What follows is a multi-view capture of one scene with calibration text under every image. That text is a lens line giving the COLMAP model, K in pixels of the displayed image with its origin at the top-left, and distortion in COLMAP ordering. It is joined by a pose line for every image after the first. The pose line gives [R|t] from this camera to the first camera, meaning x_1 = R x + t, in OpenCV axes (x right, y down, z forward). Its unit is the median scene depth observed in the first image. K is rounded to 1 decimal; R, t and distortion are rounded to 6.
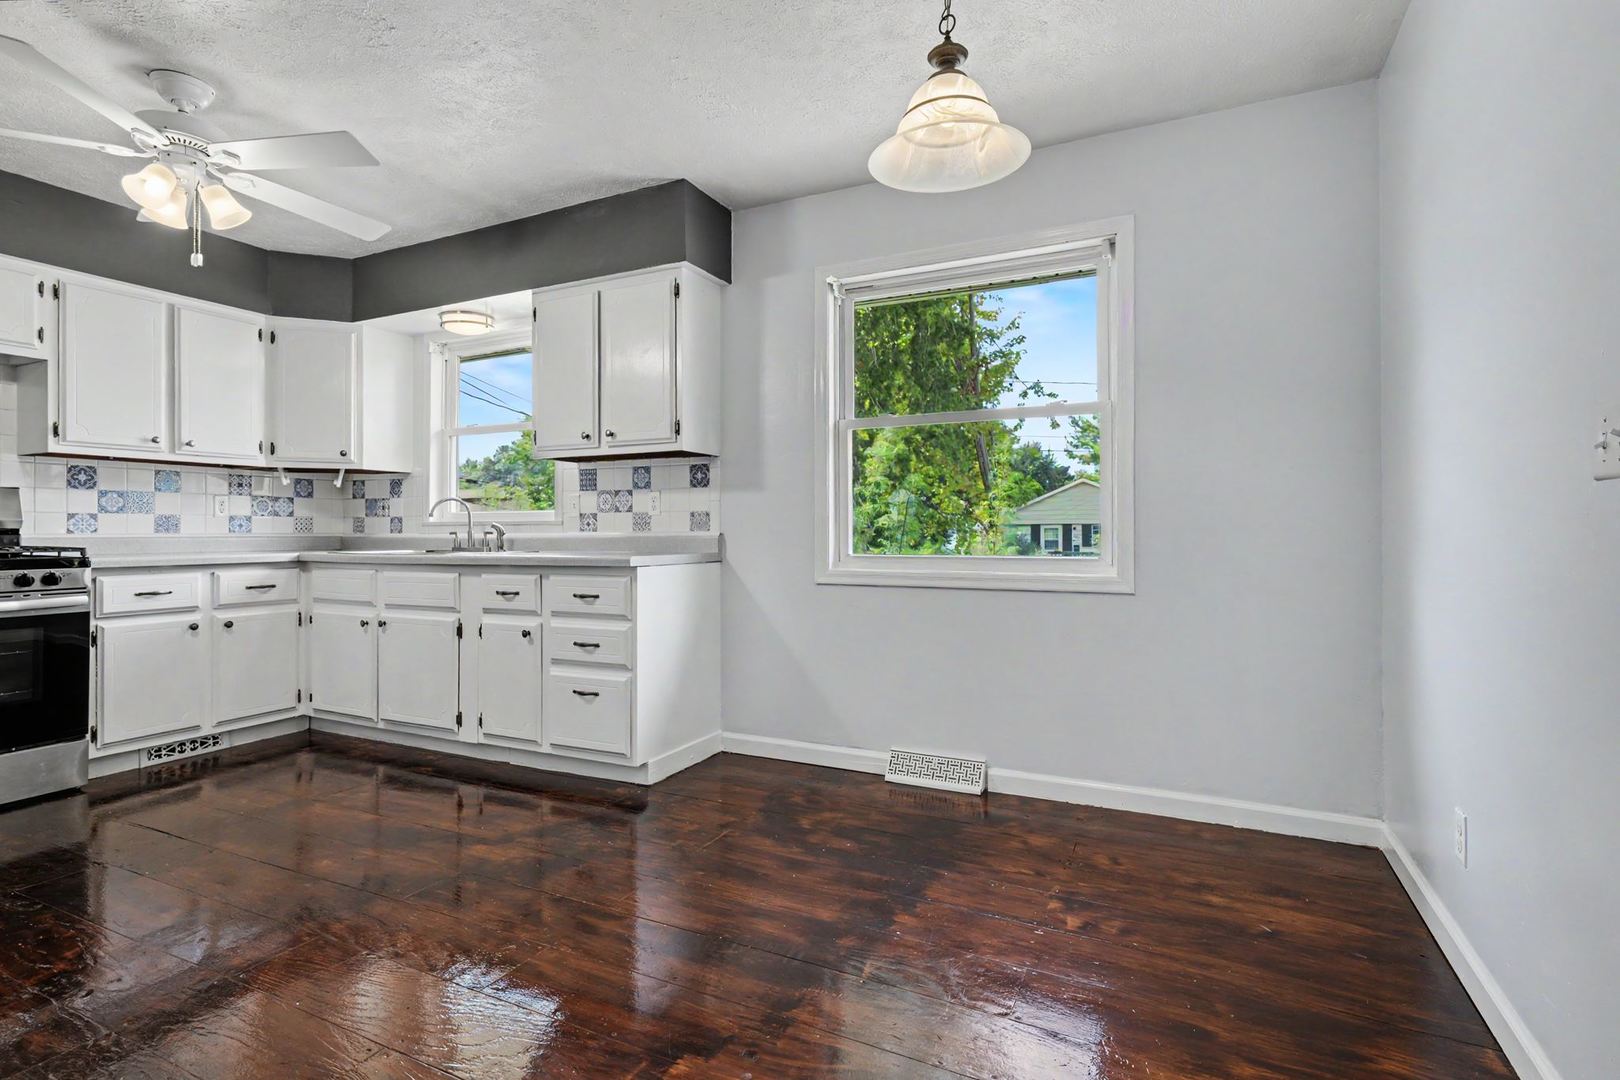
lens RADIAL K [[769.5, 0, 806.7], [0, 769.5, 526.2], [0, 0, 1]] dist [0.005878, -0.001155]
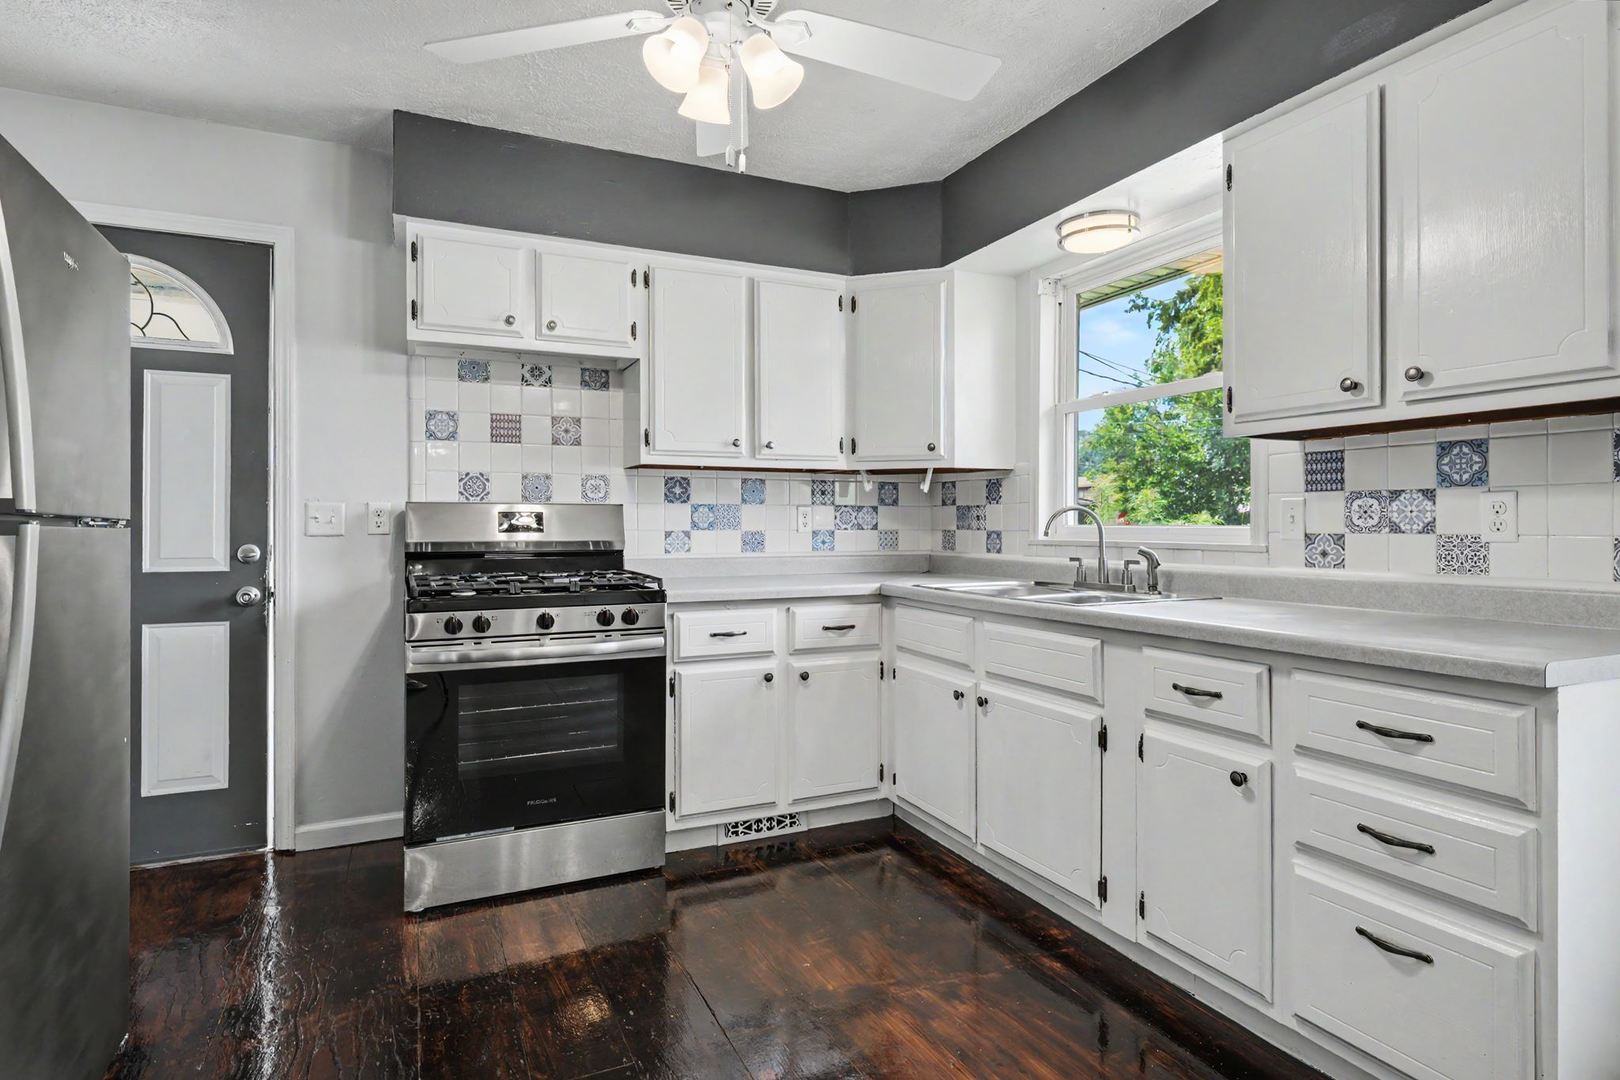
lens RADIAL K [[839.9, 0, 812.7], [0, 839.9, 520.2], [0, 0, 1]] dist [-0.003503, -0.000055]
pose [[0.776723, -0.000266, -0.629842, -0.213487], [0.002578, 0.999993, 0.002758, -0.031830], [0.629837, -0.003766, 0.776719, 0.355091]]
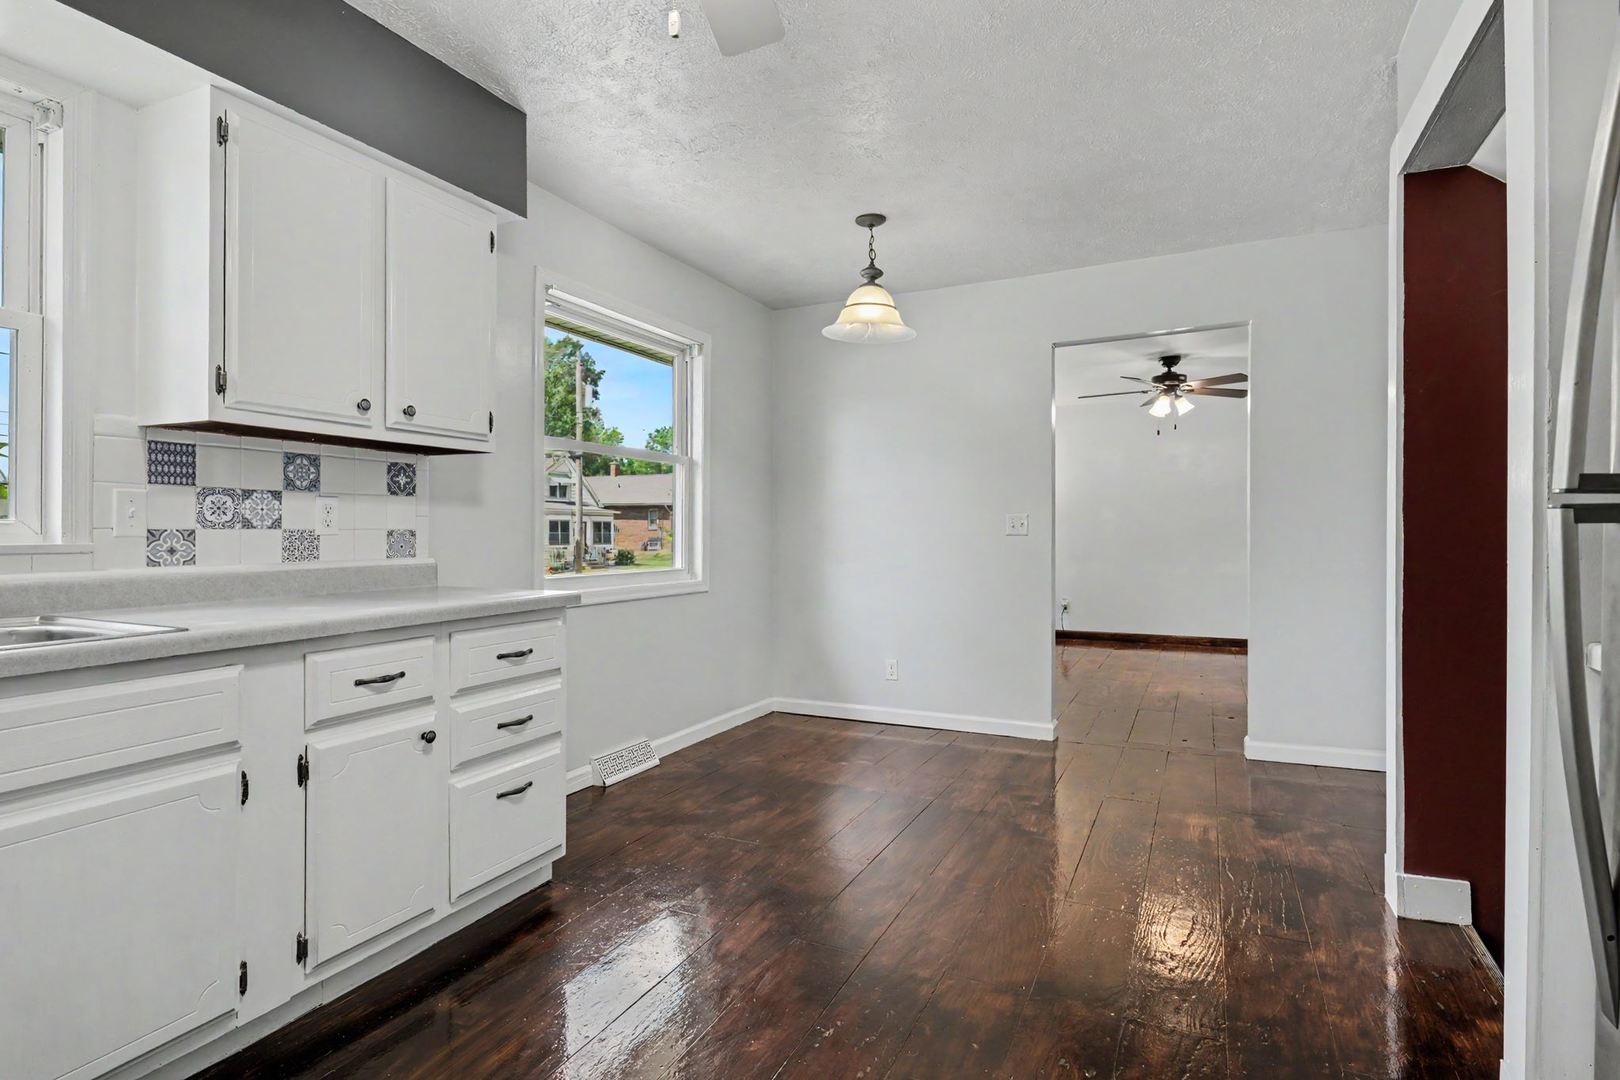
lens RADIAL K [[839.9, 0, 801.1], [0, 839.9, 536.5], [0, 0, 1]] dist [-0.003503, -0.000055]
pose [[-0.006360, -0.004380, 0.999970, -0.936219], [-0.009667, 0.999944, 0.004319, -0.020546], [-0.999933, -0.009639, -0.006402, 0.654751]]
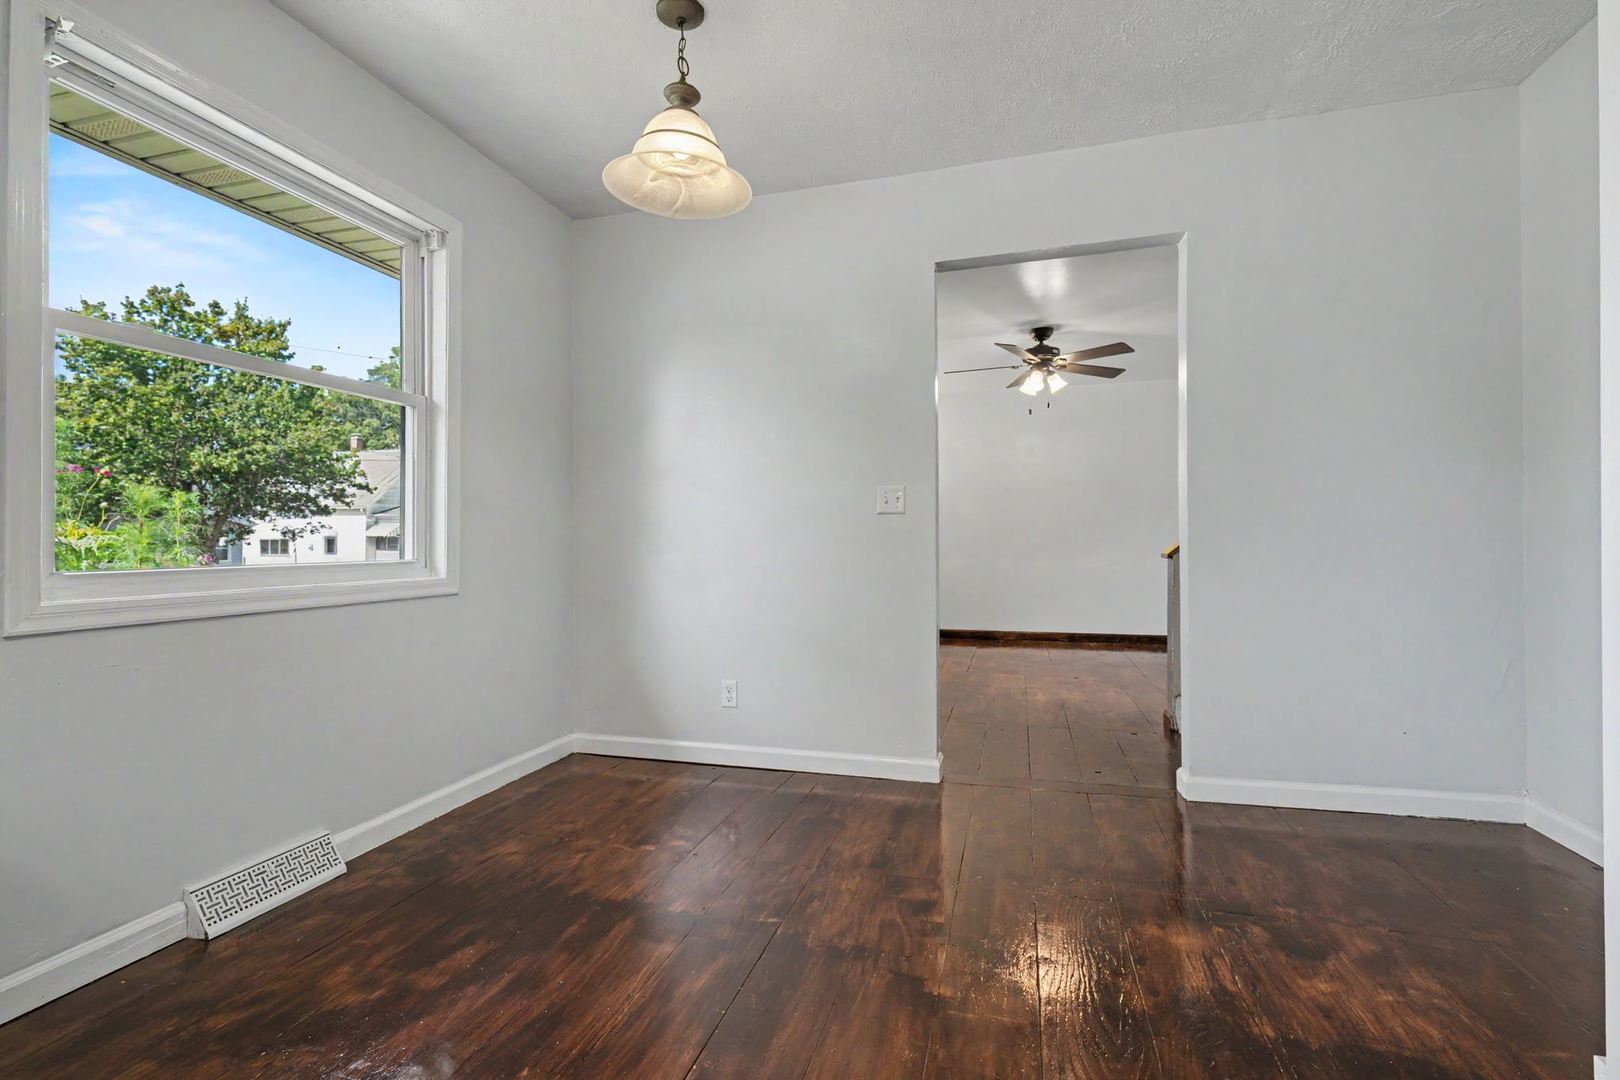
lens RADIAL K [[751.2, 0, 807.8], [0, 751.2, 540.5], [0, 0, 1]] dist [0.003599, -0.000355]
pose [[-0.182168, -0.000504, 0.983267, -0.500984], [-0.005627, 0.999984, -0.000530, 0.012161], [-0.983251, -0.005629, -0.182168, 0.571927]]
